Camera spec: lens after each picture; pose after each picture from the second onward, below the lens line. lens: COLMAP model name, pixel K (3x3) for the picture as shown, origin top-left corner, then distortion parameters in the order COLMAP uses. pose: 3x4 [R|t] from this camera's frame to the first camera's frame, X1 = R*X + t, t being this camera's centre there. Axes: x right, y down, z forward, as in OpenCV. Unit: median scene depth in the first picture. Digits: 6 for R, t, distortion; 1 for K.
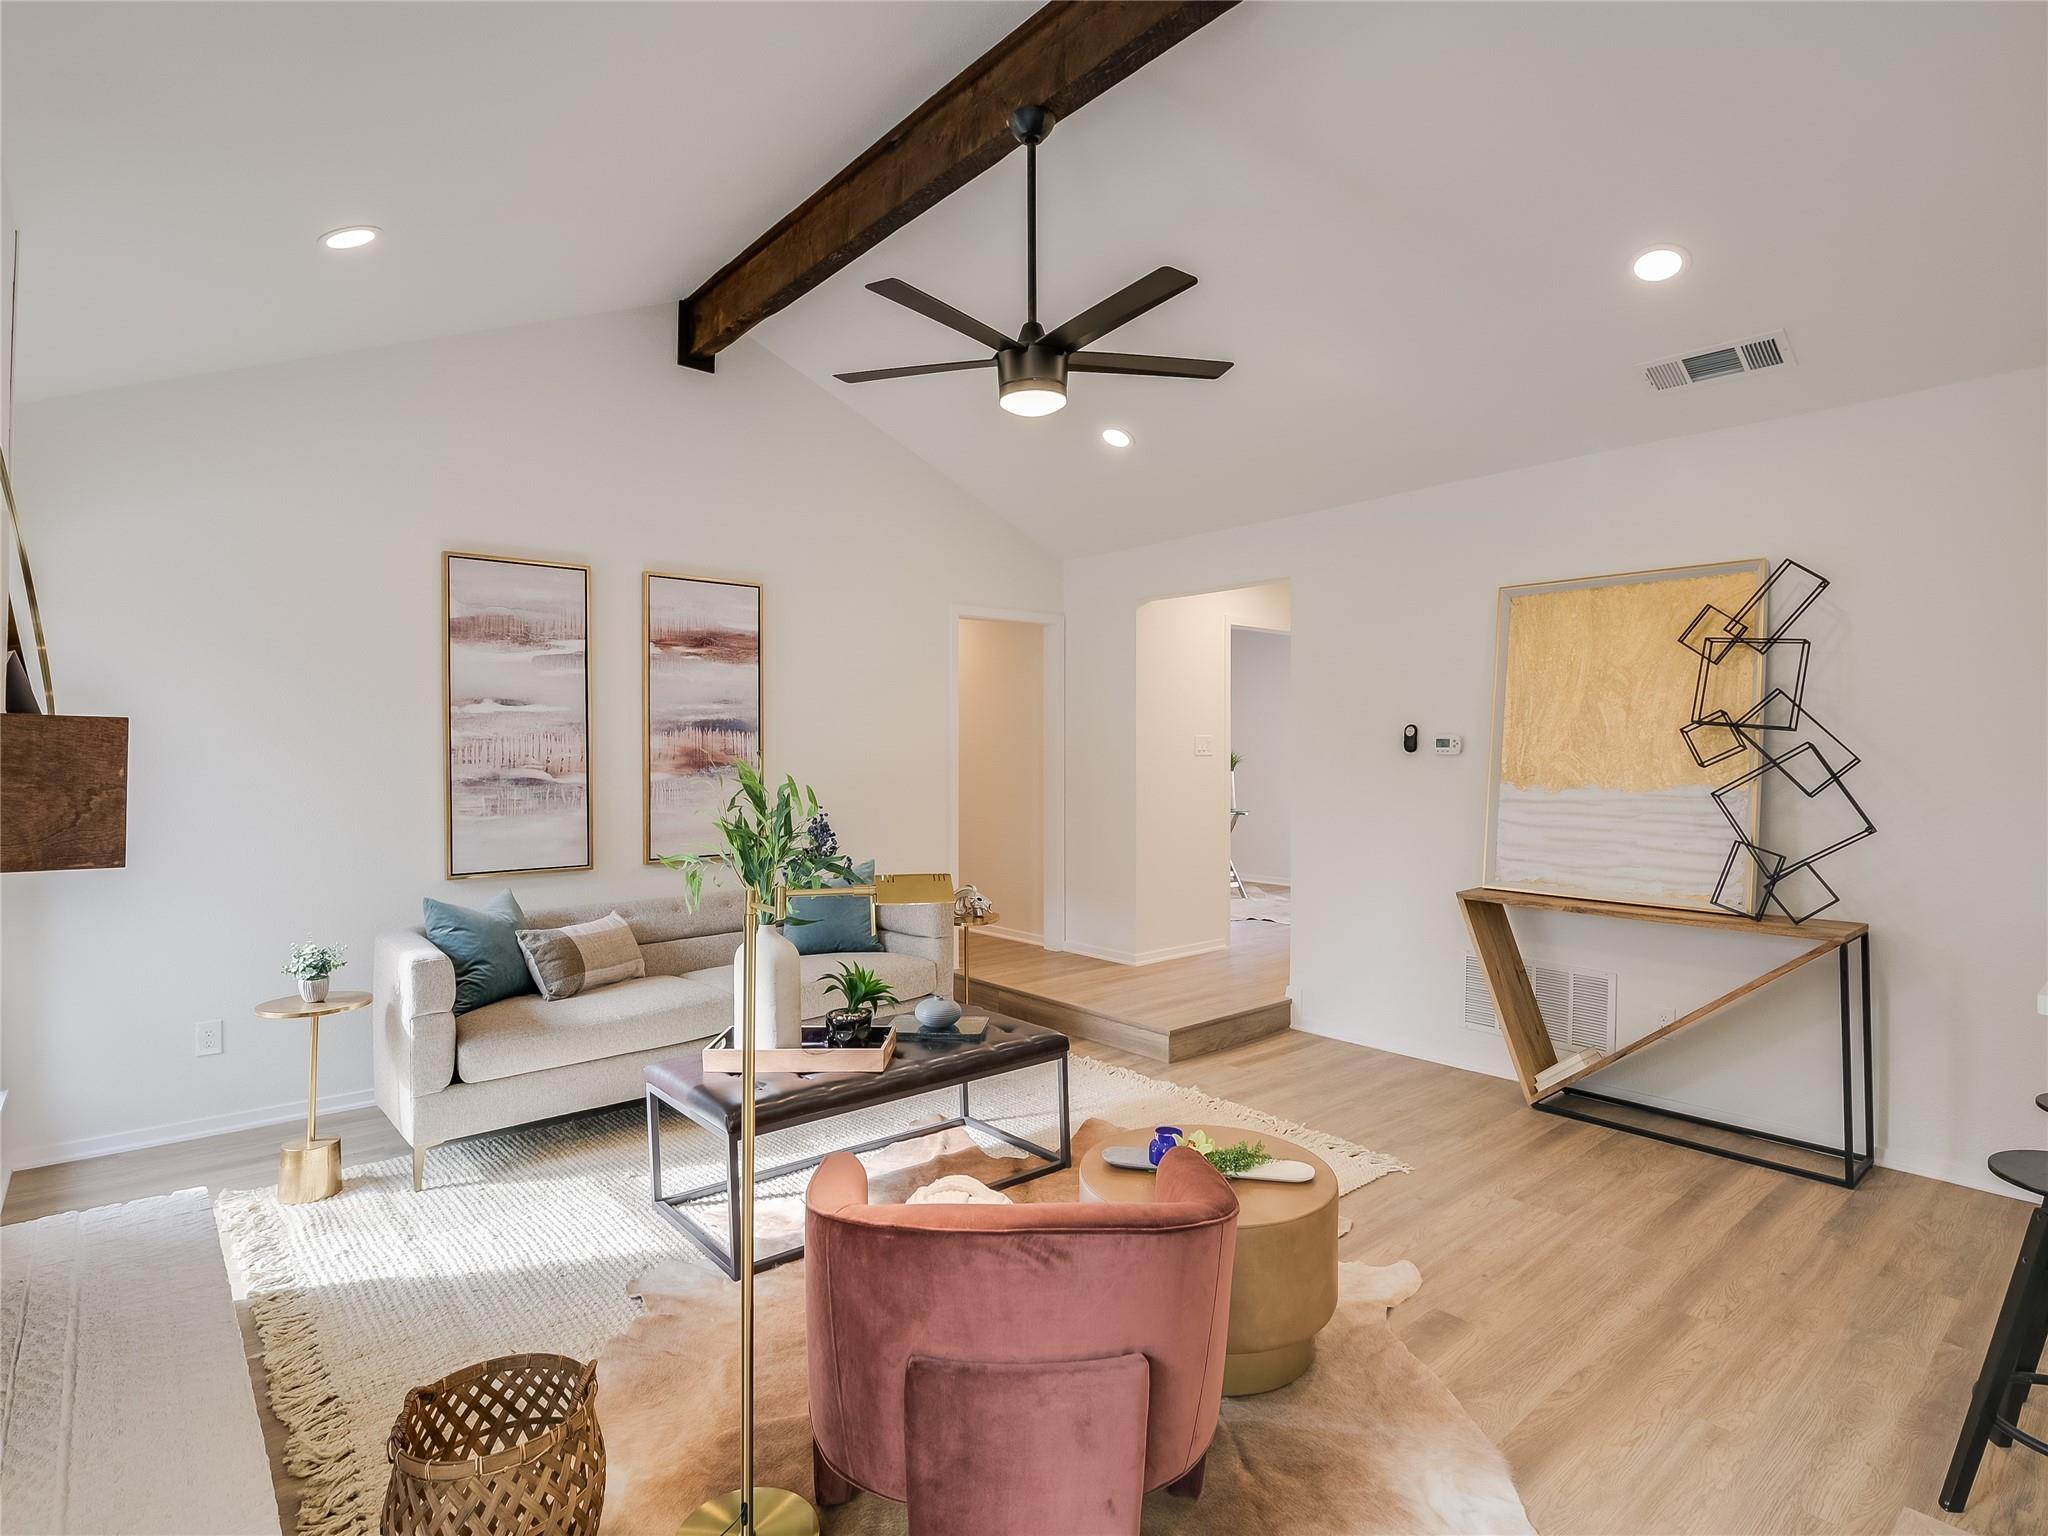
lens RADIAL K [[1056.8, 0, 1046.8], [0, 1056.8, 768.8], [0, 0, 1]] dist [-0.002316, -0.000495]
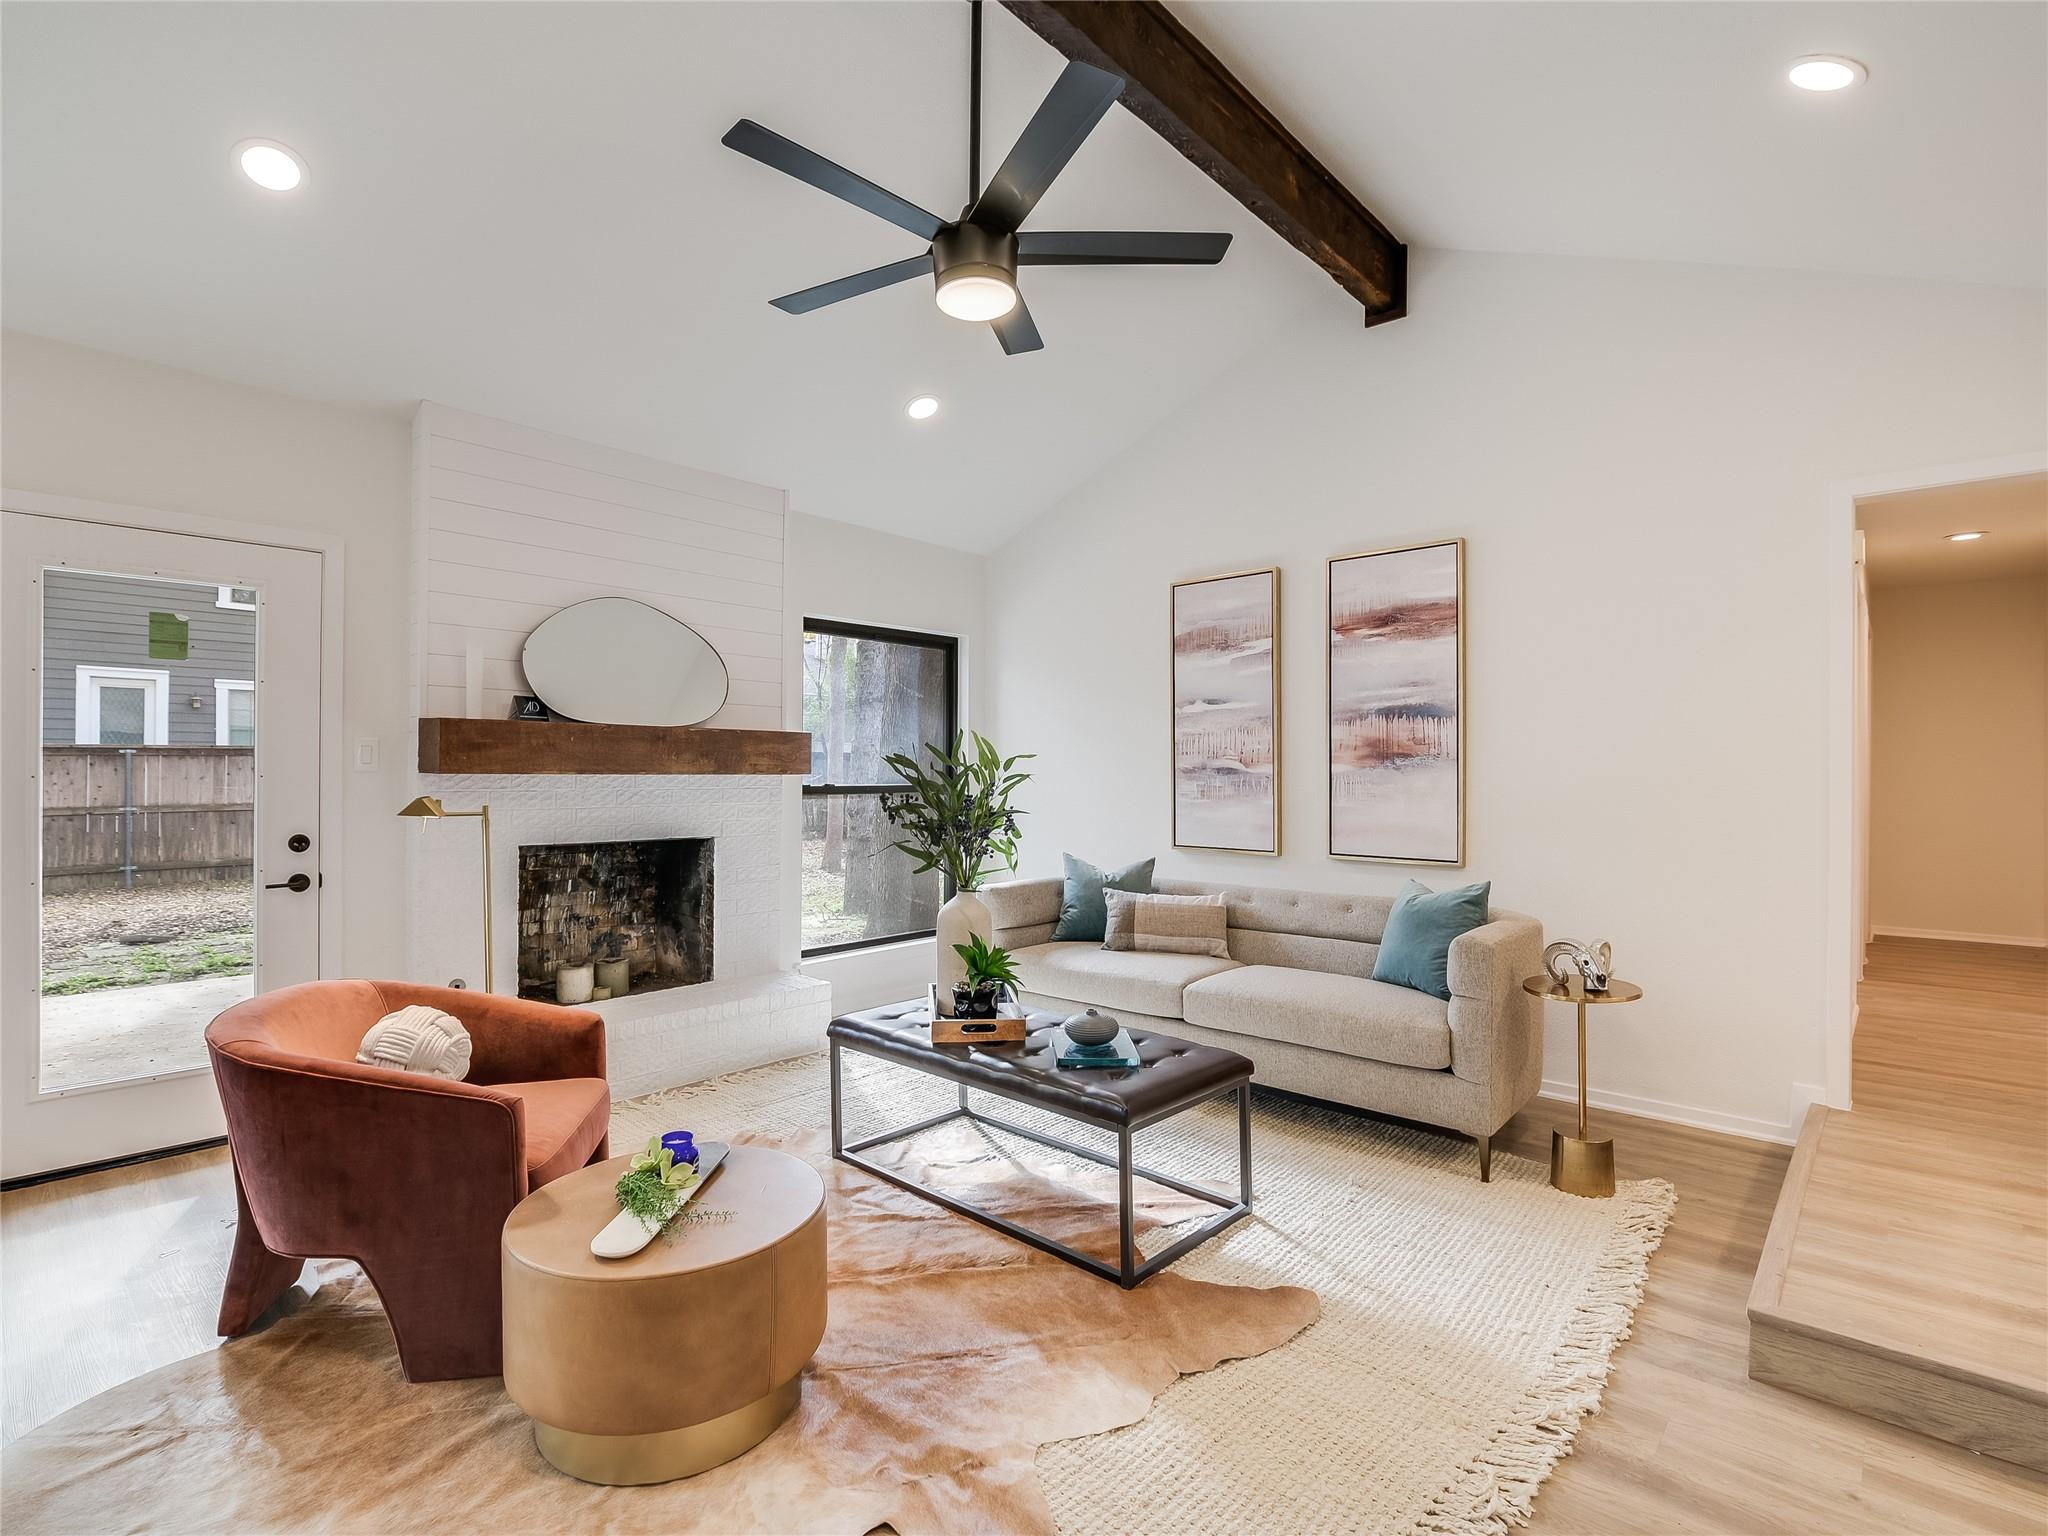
lens RADIAL K [[994.1, 0, 970.8], [0, 994.1, 768.5], [0, 0, 1]] dist [-0.003678, -0.000416]
pose [[0.093989, 0.000295, -0.995573, 0.526330], [-0.019551, 0.999808, -0.001549, 0.016229], [0.995381, 0.019610, 0.093976, 0.613369]]
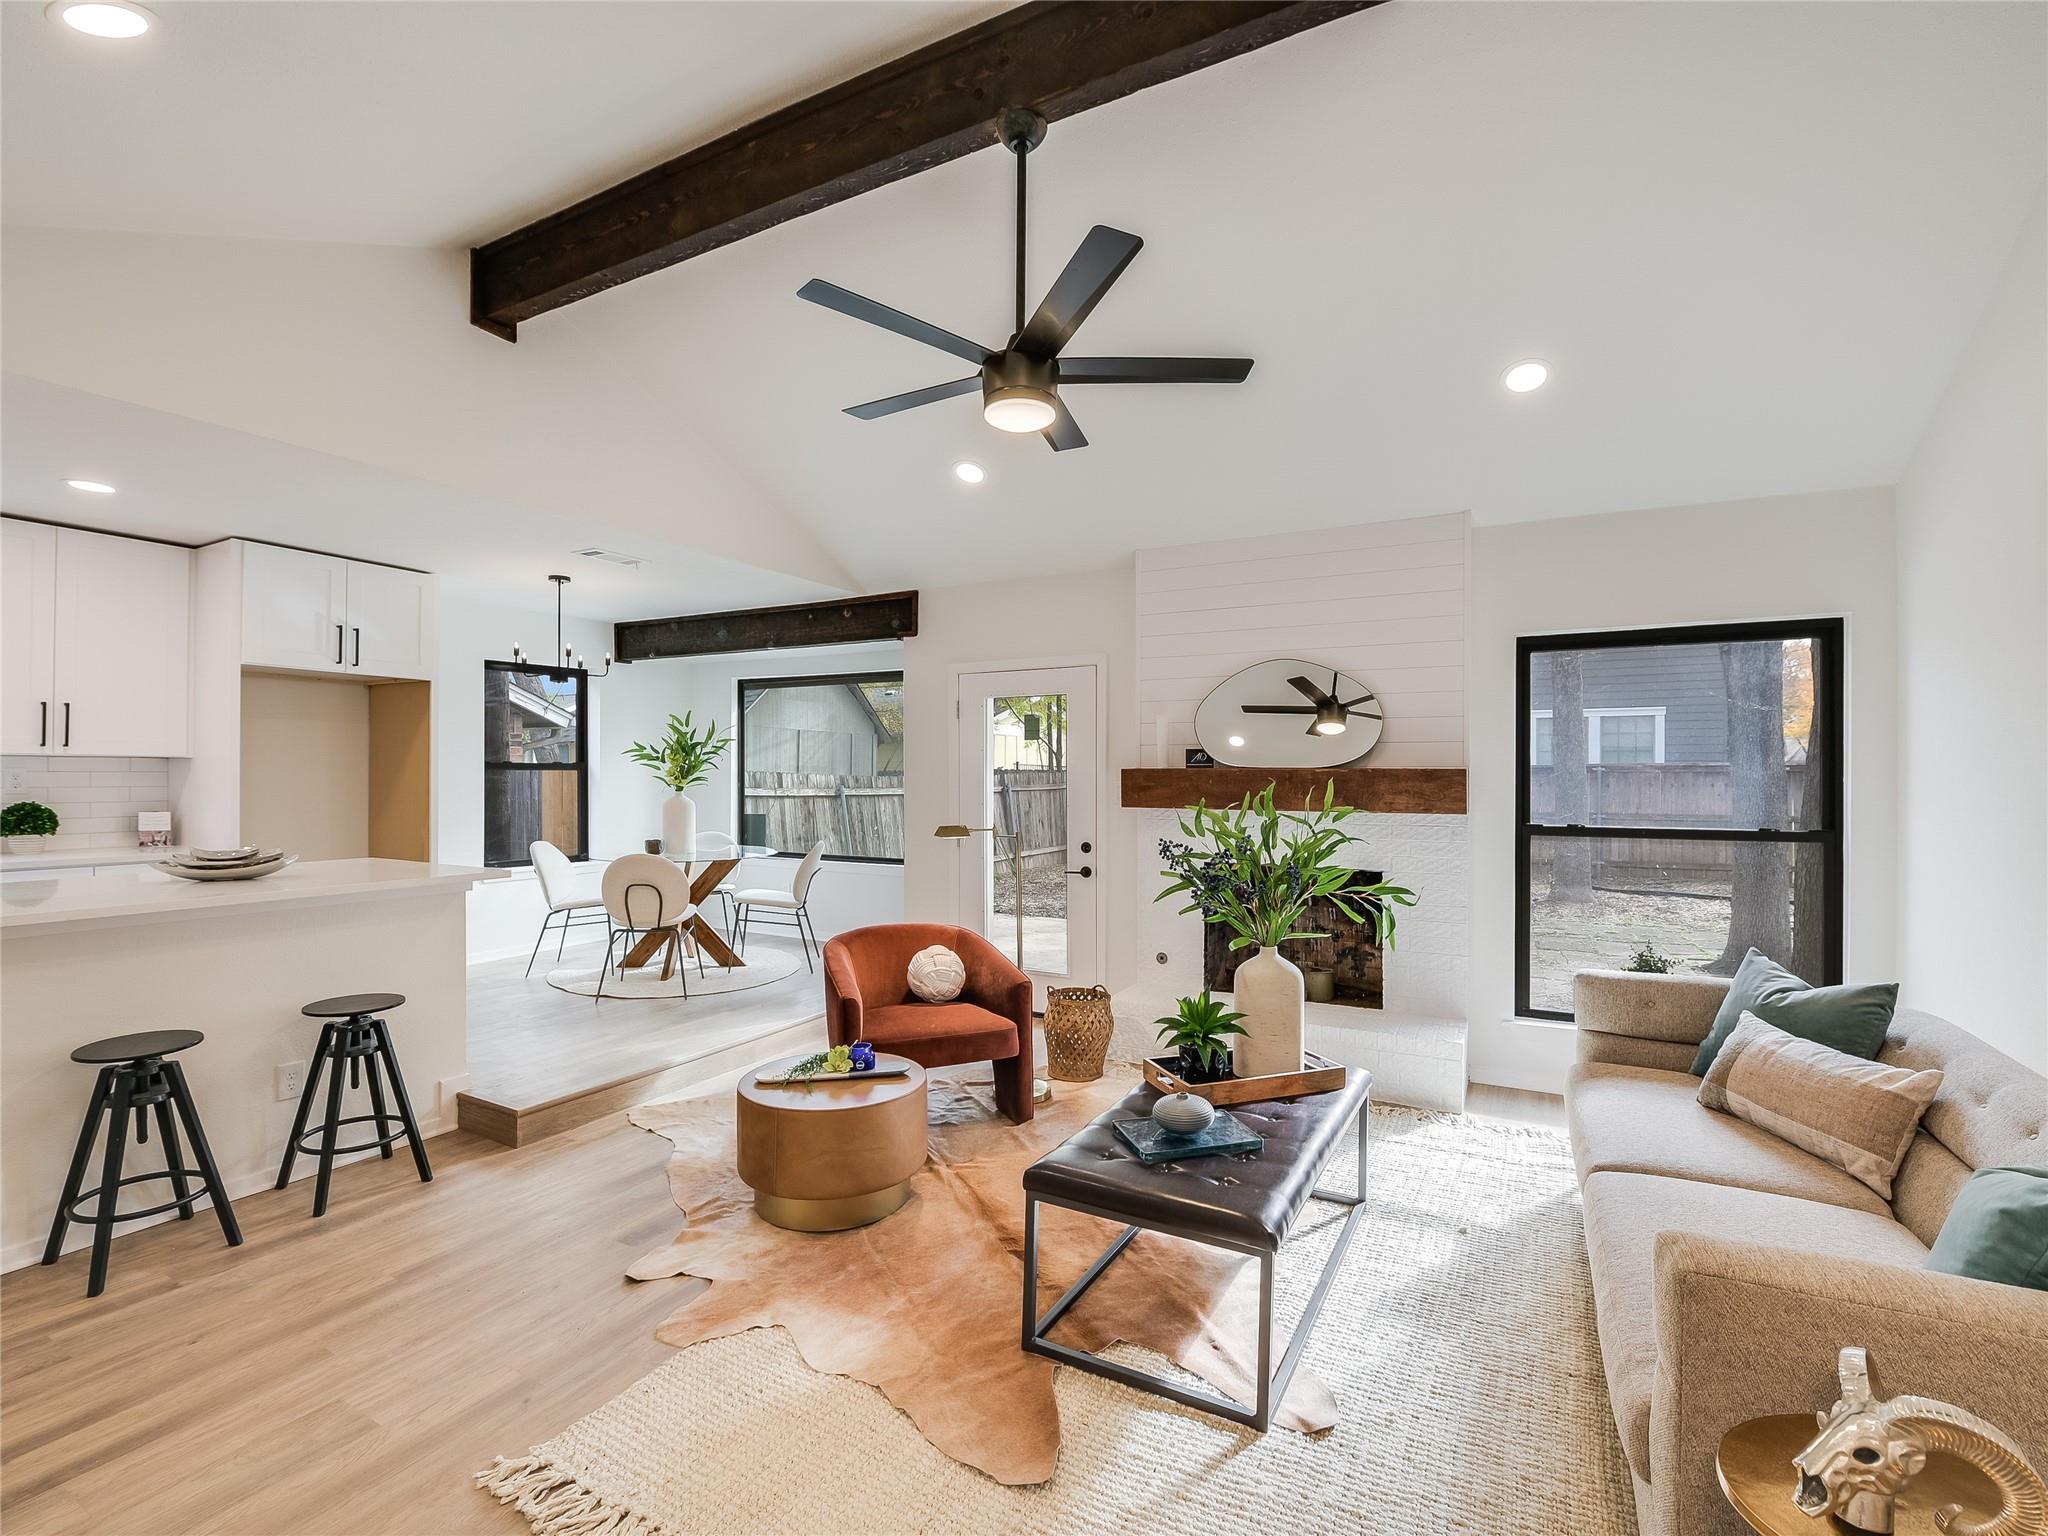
lens RADIAL K [[903.9, 0, 1063.4], [0, 903.9, 772.1], [0, 0, 1]] dist [-0.001095, -0.005509]
pose [[-0.926133, -0.002436, -0.377189, 0.172796], [-0.007093, 0.999915, 0.010957, -0.023351], [0.377130, 0.012823, -0.926072, 1.201388]]
